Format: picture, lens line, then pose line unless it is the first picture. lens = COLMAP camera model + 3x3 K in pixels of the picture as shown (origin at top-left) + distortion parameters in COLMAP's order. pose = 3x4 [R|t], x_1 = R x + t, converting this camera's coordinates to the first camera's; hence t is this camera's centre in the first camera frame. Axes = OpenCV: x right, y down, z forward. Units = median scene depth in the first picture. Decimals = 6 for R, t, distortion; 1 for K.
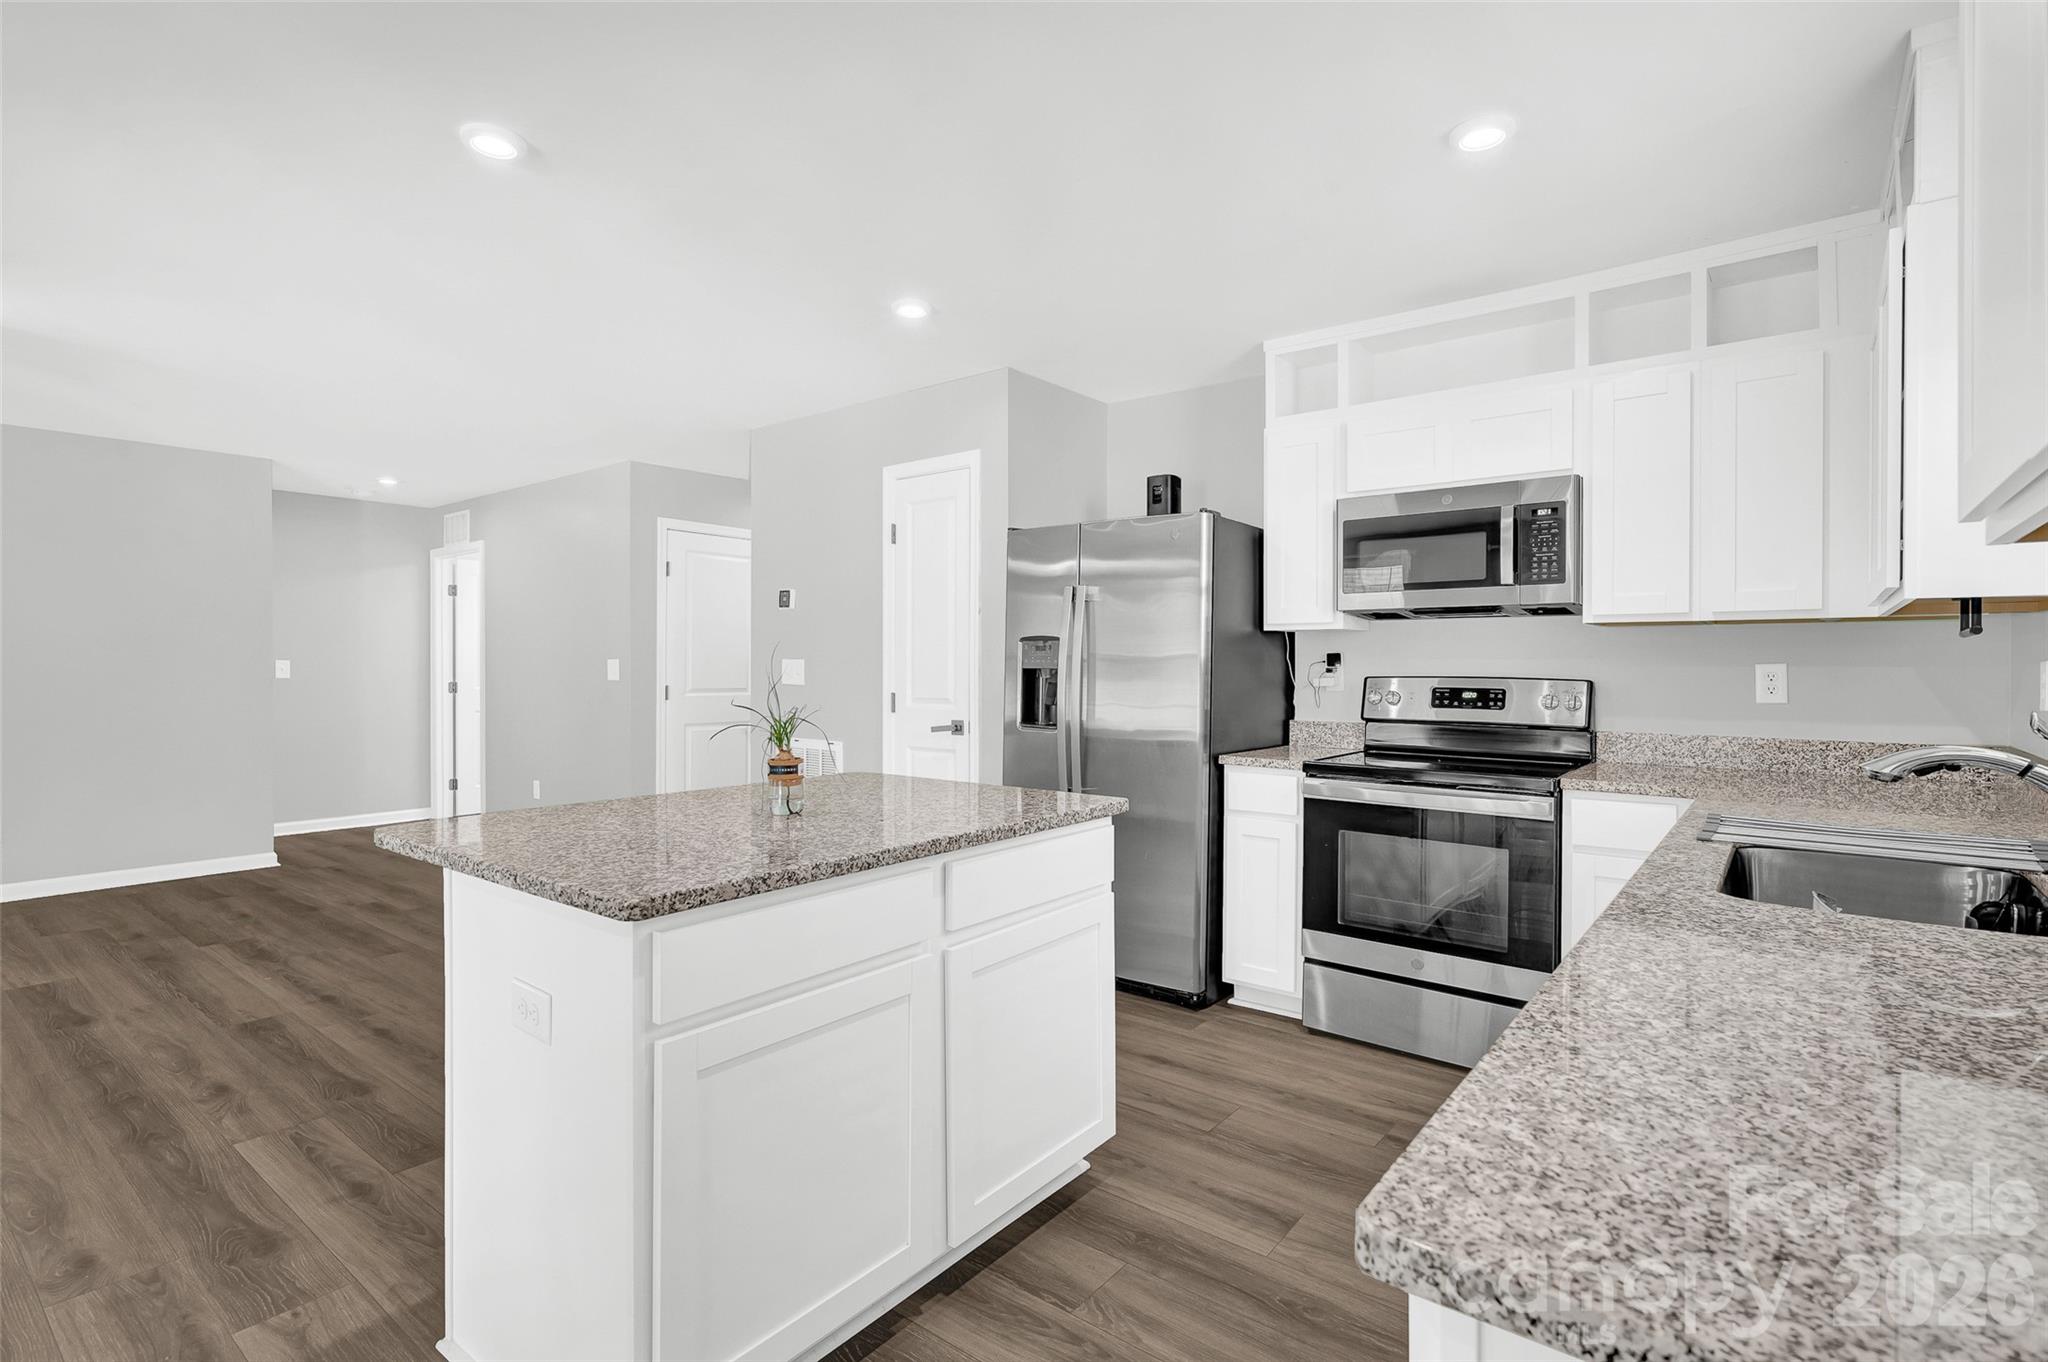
lens RADIAL K [[979.9, 0, 1031.3], [0, 979.9, 674.9], [0, 0, 1]] dist [-0.001420, -0.000654]
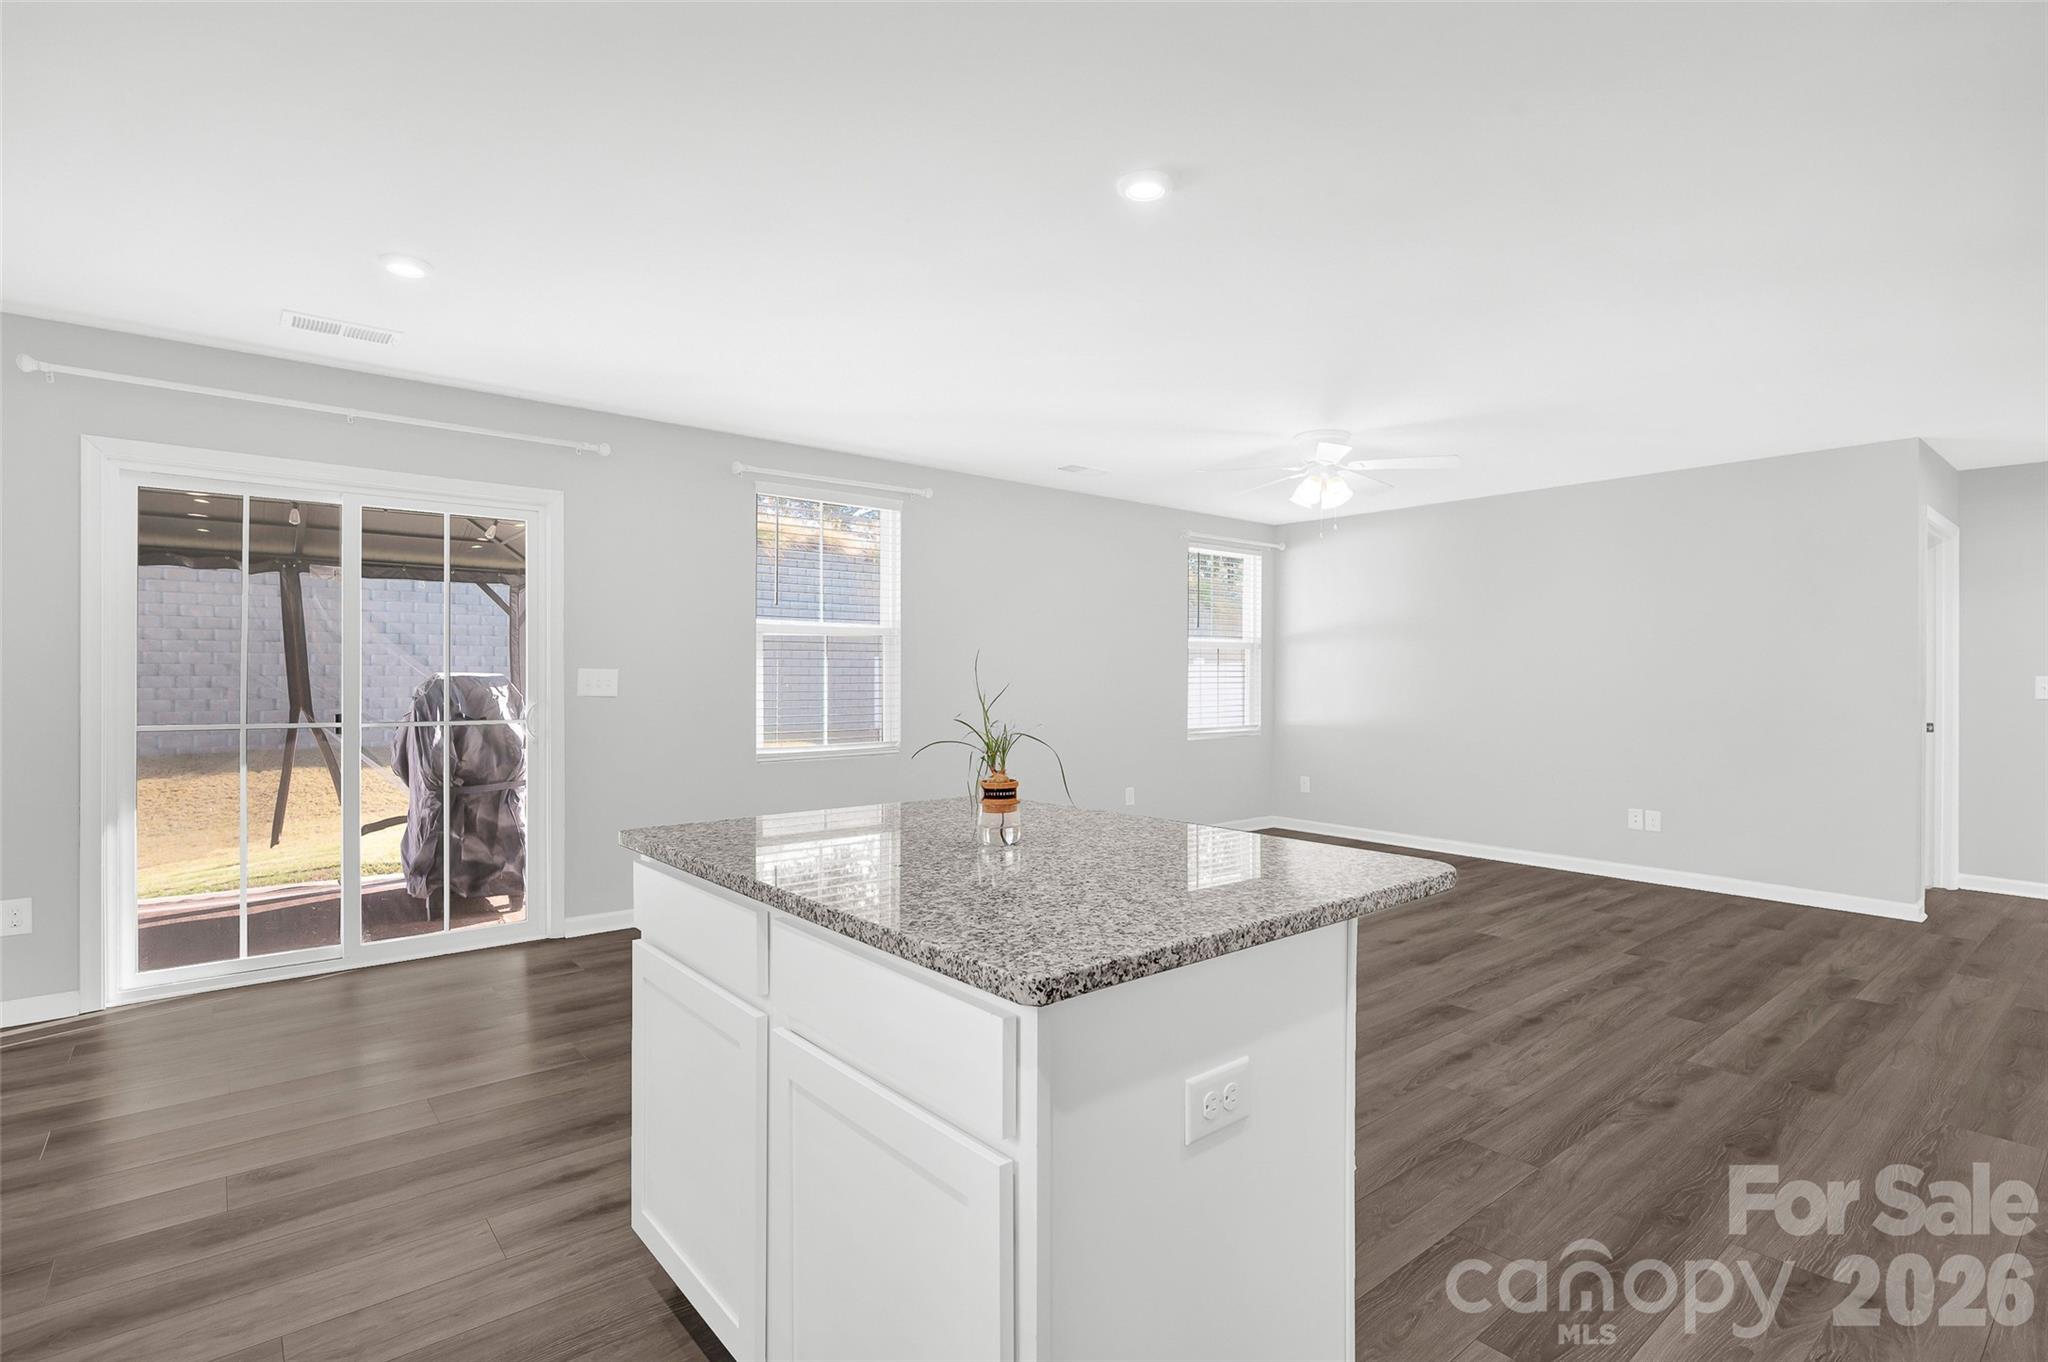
lens RADIAL K [[979.9, 0, 1031.3], [0, 979.9, 674.9], [0, 0, 1]] dist [-0.001420, -0.000654]
pose [[-0.205474, -0.005456, -0.978647, 0.315004], [-0.013769, 0.999902, -0.002684, -0.004515], [0.978566, 0.012924, -0.205529, 0.645869]]
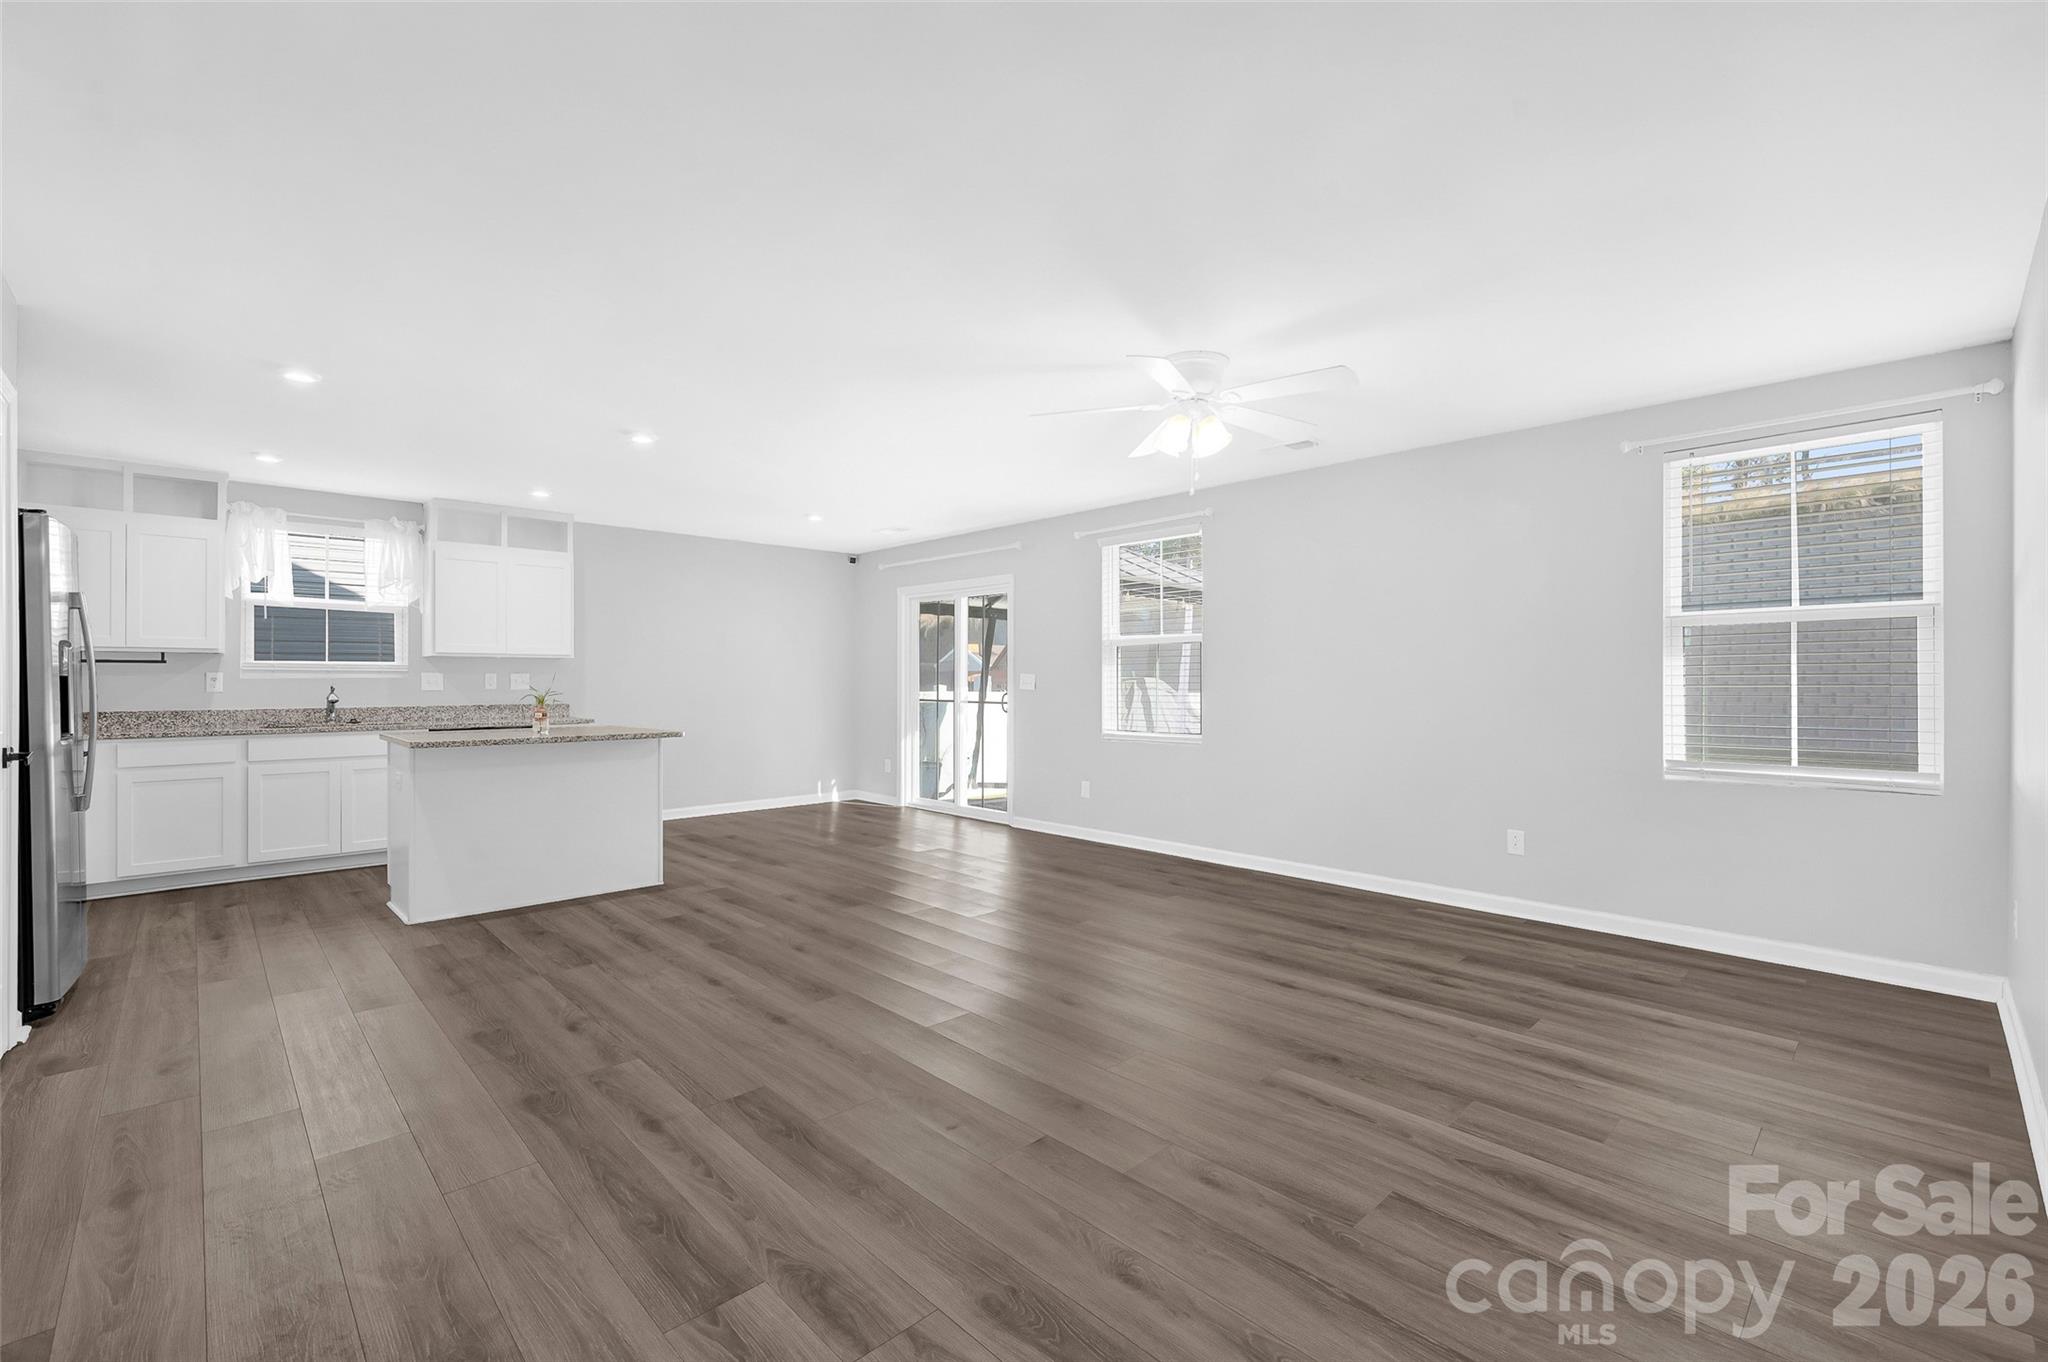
lens RADIAL K [[873.9, 0, 1030.1], [0, 873.9, 671.8], [0, 0, 1]] dist [0.000098, -0.000381]
pose [[-0.990748, -0.001165, 0.135710, -0.990288], [-0.000916, 0.999998, 0.001894, -0.013798], [-0.135712, 0.001752, -0.990747, 1.668482]]
